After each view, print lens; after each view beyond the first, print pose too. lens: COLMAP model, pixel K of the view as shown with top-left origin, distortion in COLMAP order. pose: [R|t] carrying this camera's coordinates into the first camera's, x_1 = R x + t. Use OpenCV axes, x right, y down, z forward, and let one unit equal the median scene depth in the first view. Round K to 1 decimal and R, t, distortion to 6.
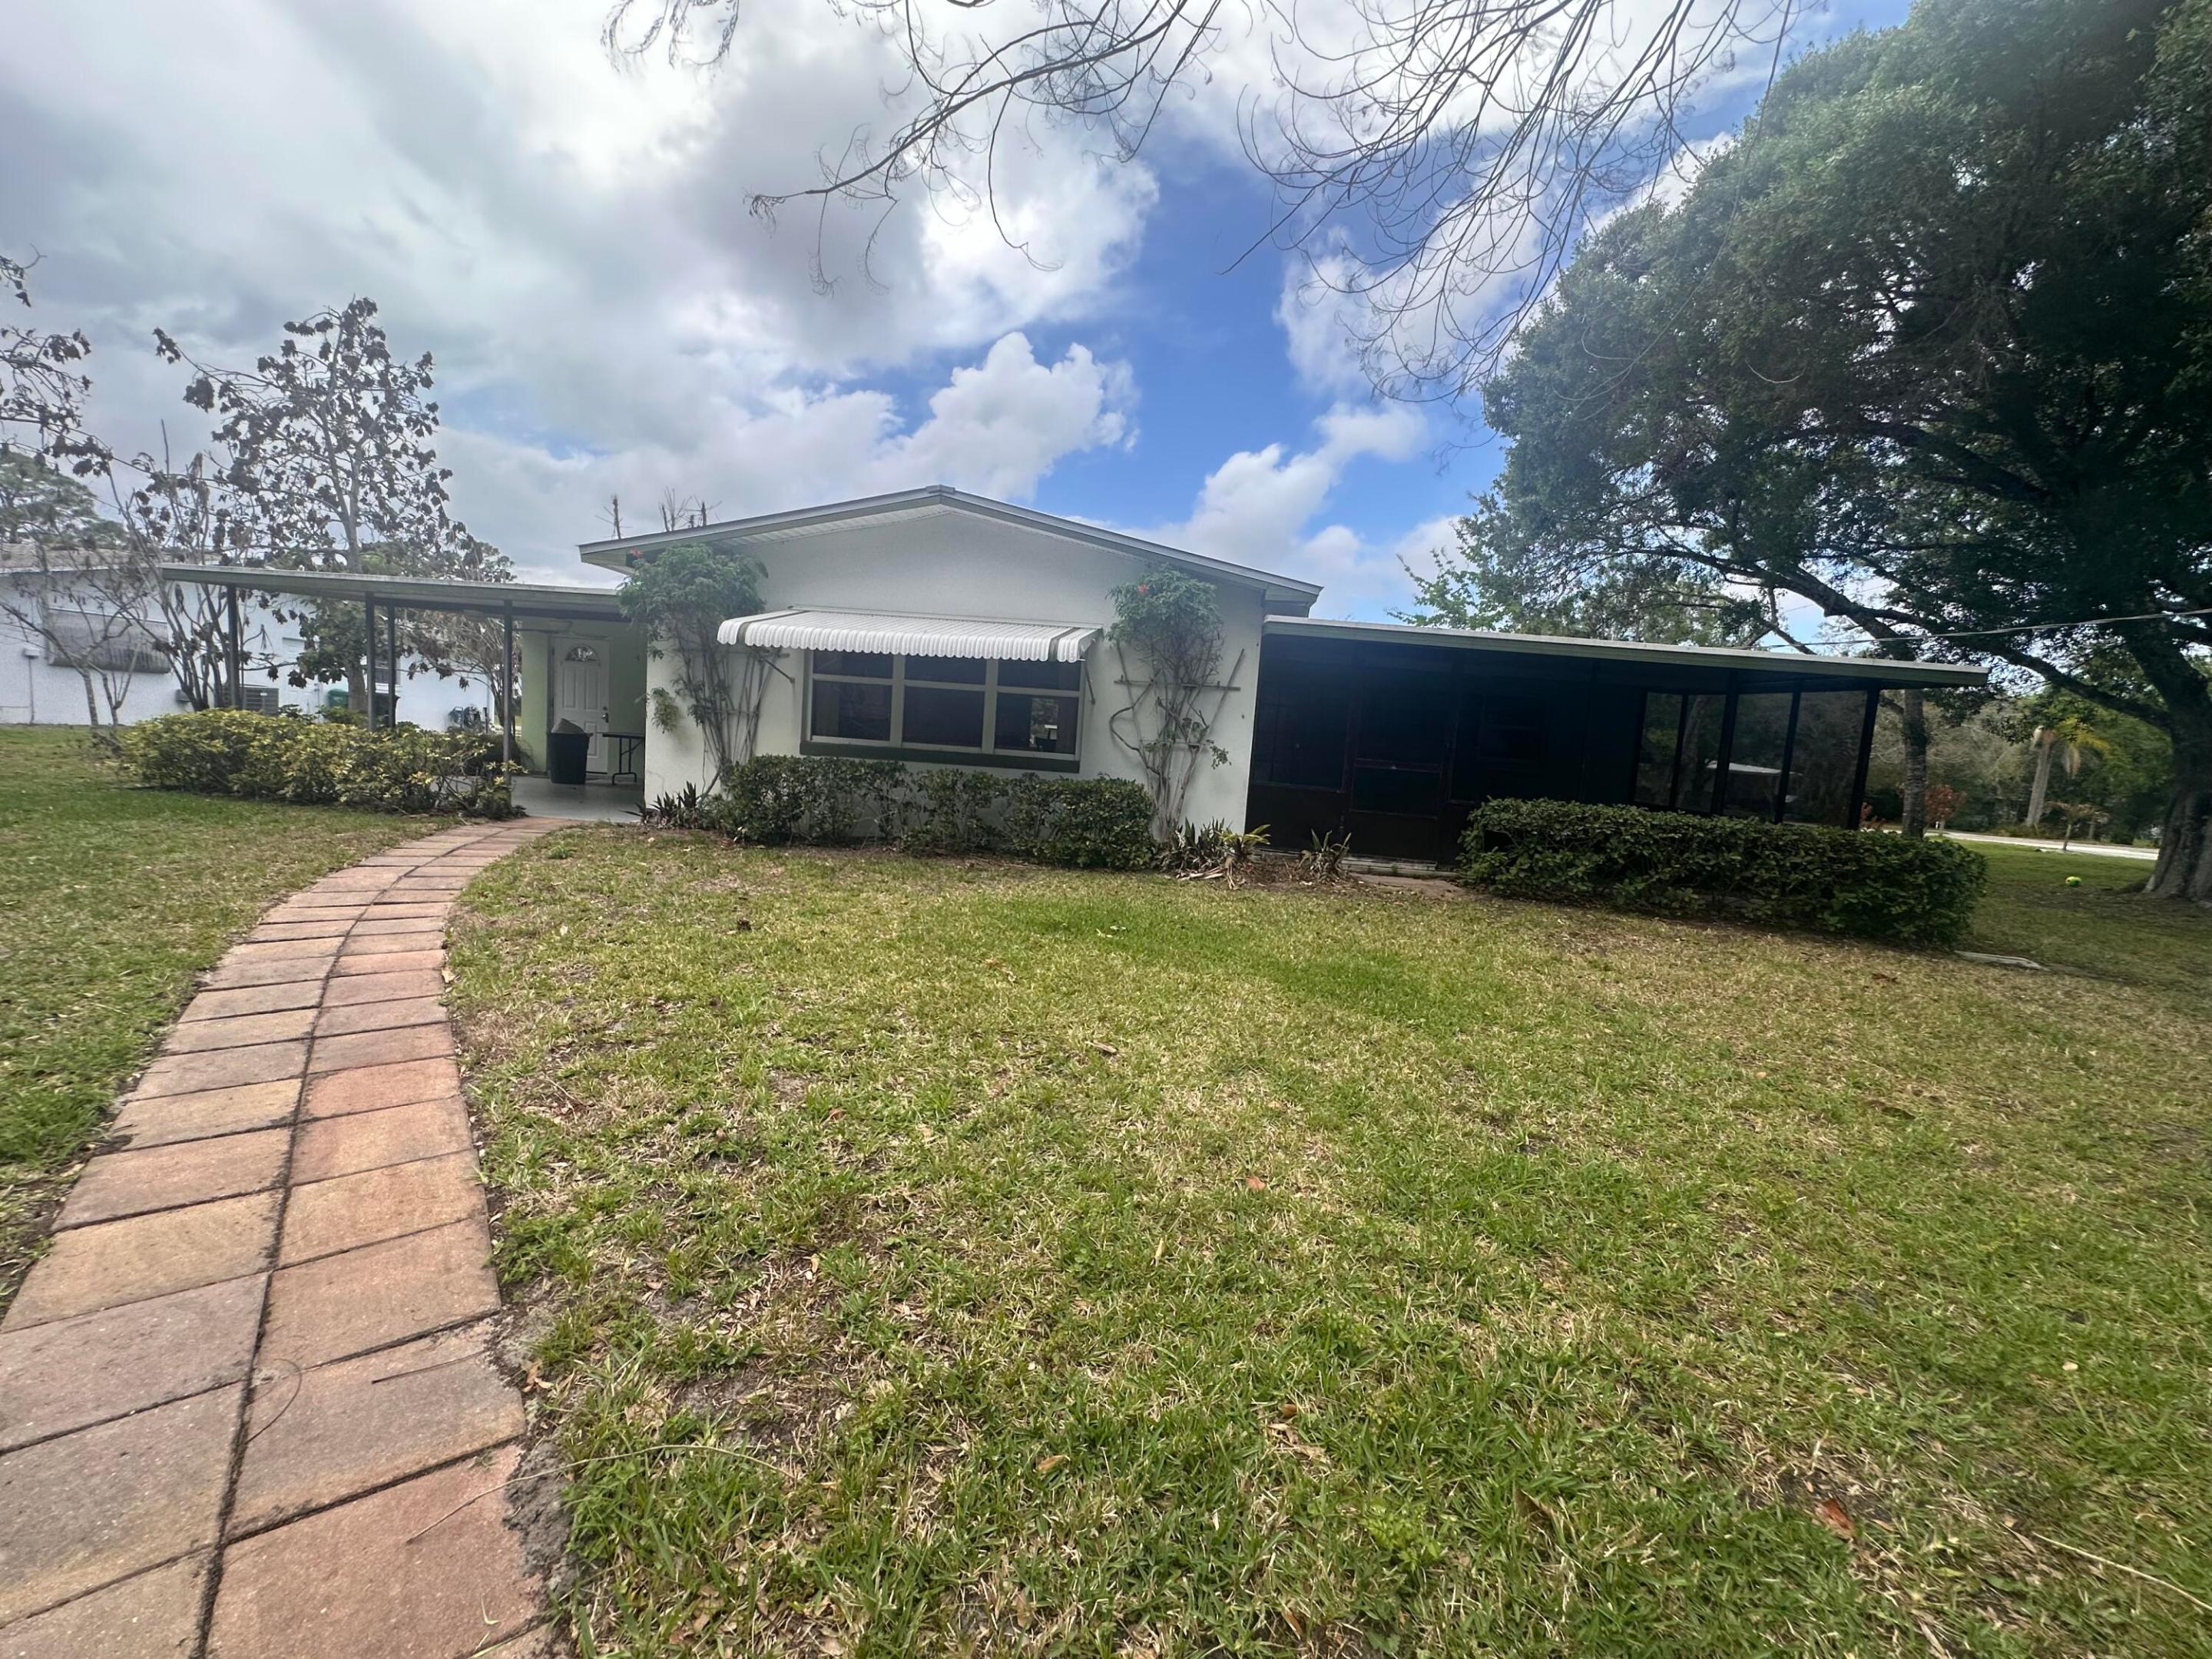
lens RADIAL K [[888.2, 0, 1106.0], [0, 888.2, 829.5], [0, 0, 1]] dist [-0.003616, 0.000108]
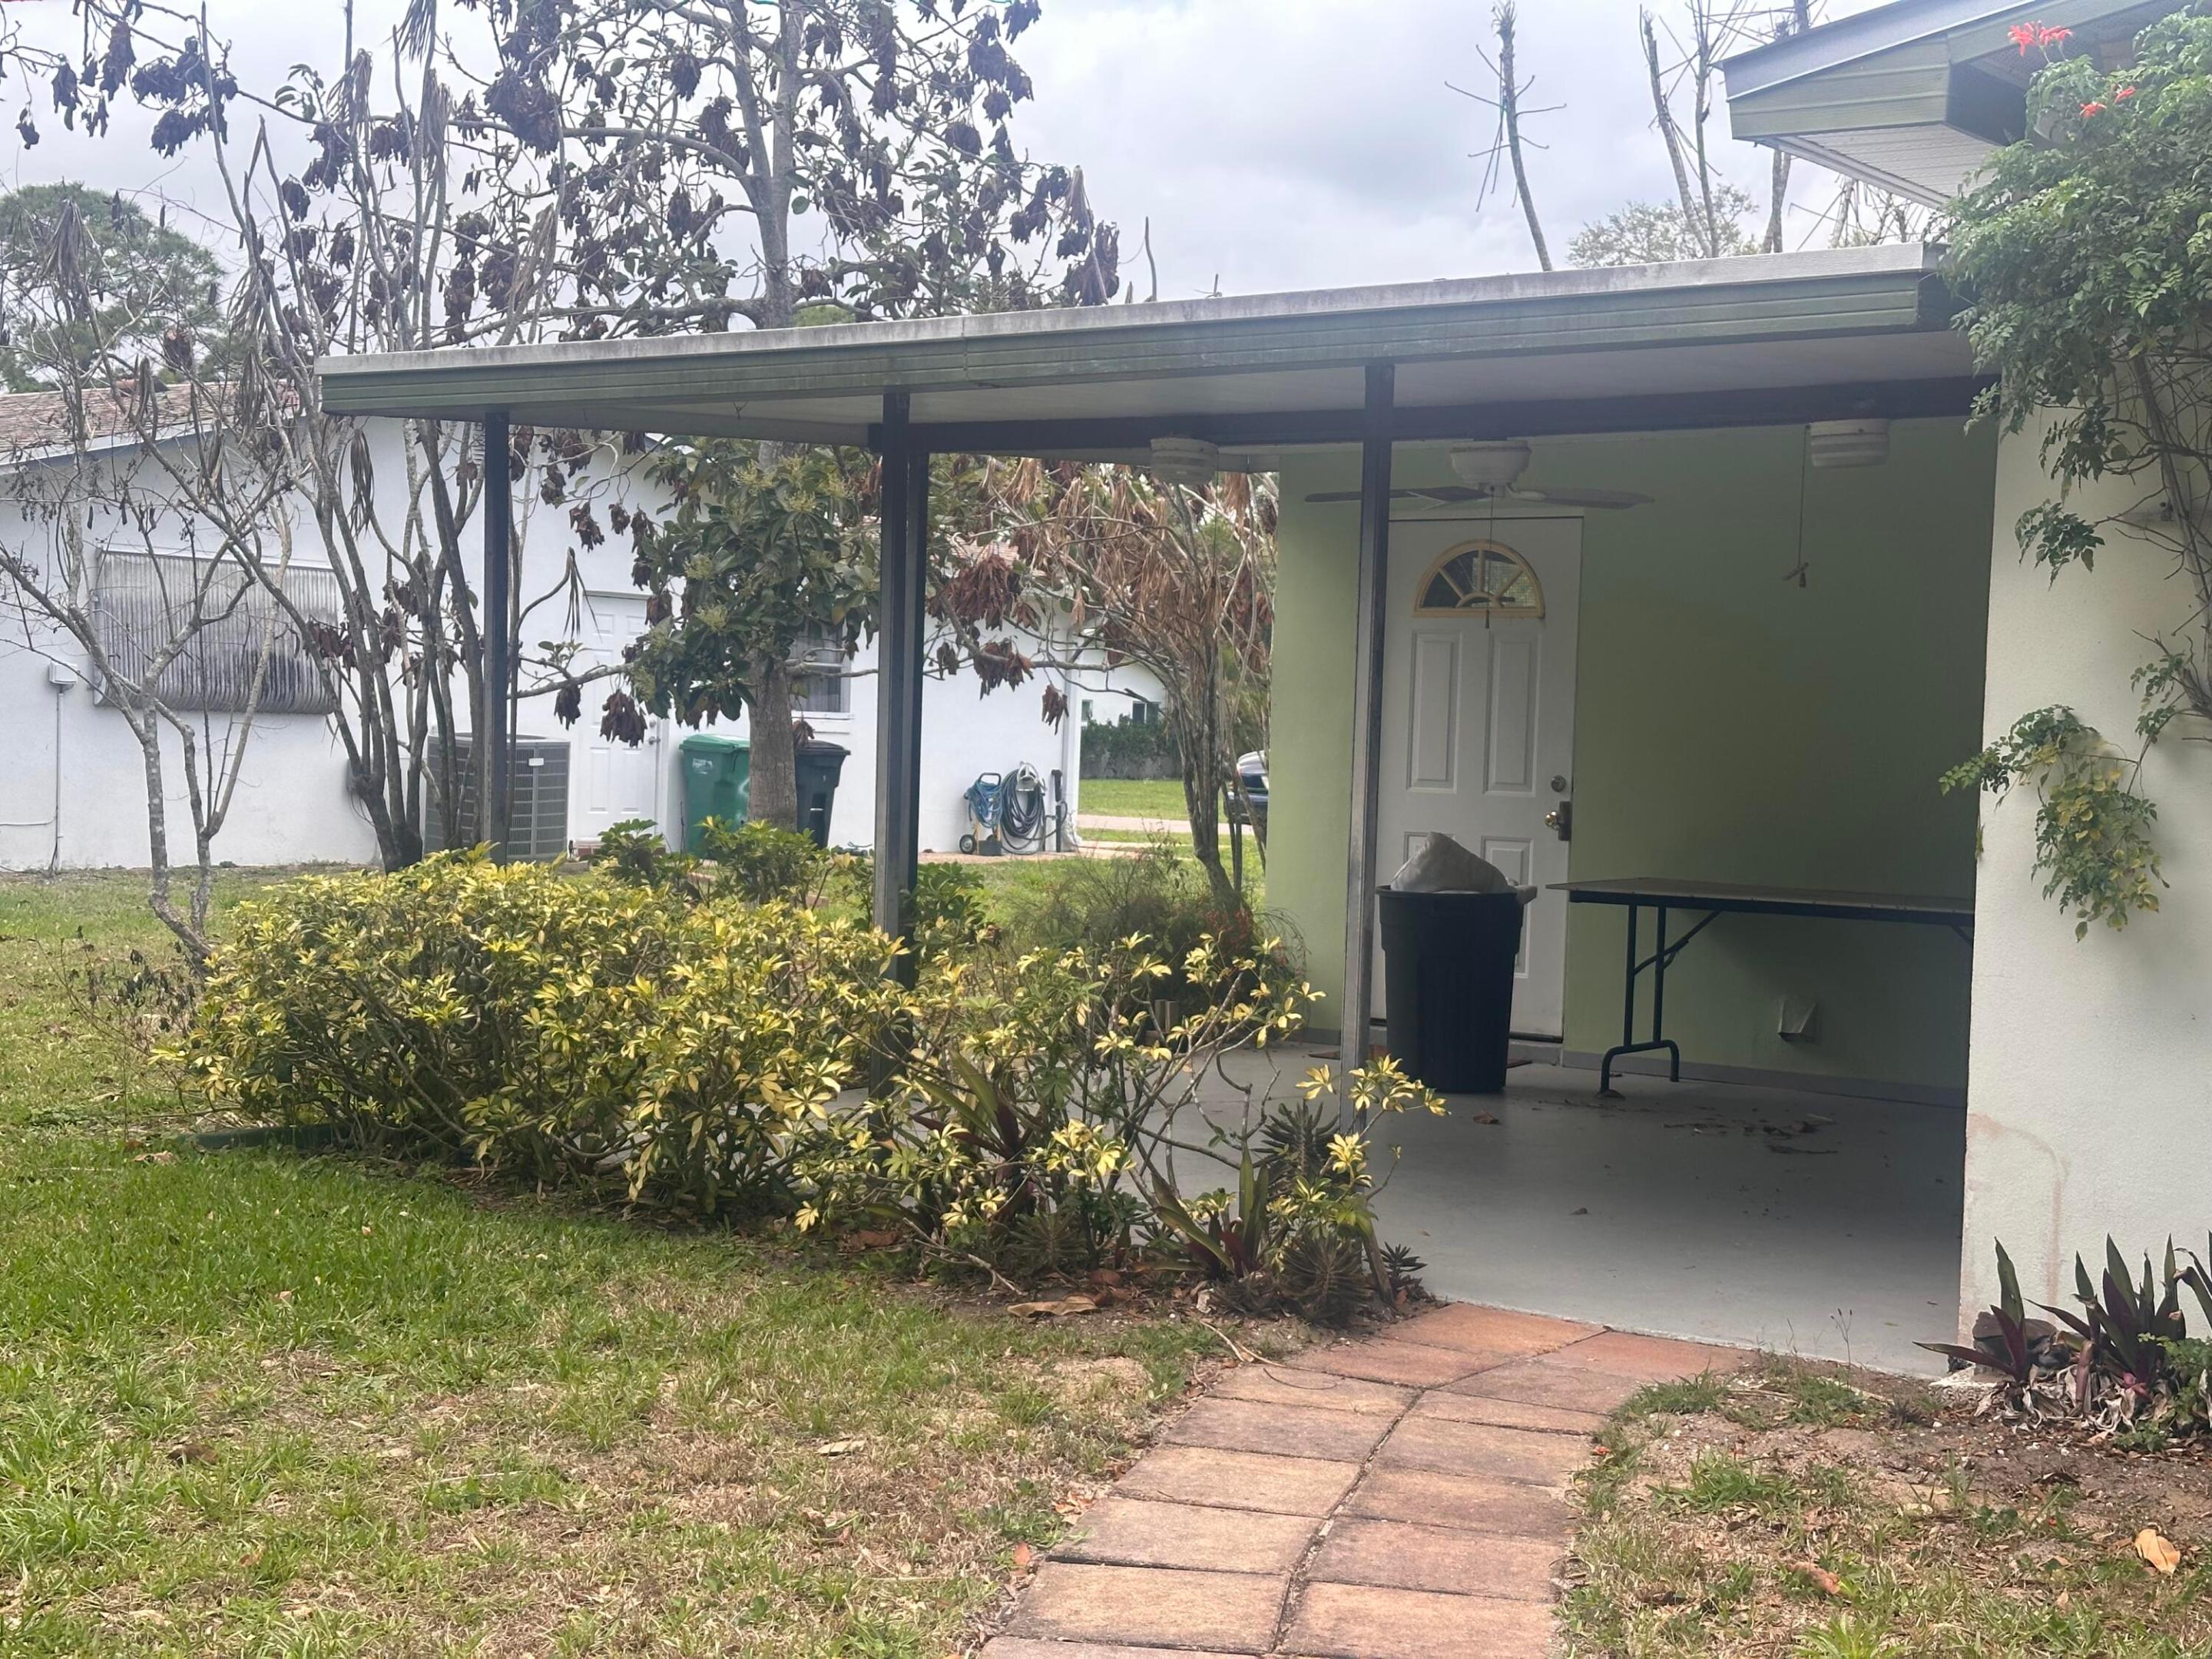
lens RADIAL K [[3082.7, 0, 1106.0], [0, 3082.7, 829.5], [0, 0, 1]] dist [0.116734, -0.041021]
pose [[0.843047, -0.025303, -0.537244, -0.200072], [-0.026310, 0.995757, -0.088184, -0.042371], [0.537196, 0.088478, 0.838804, 0.192668]]
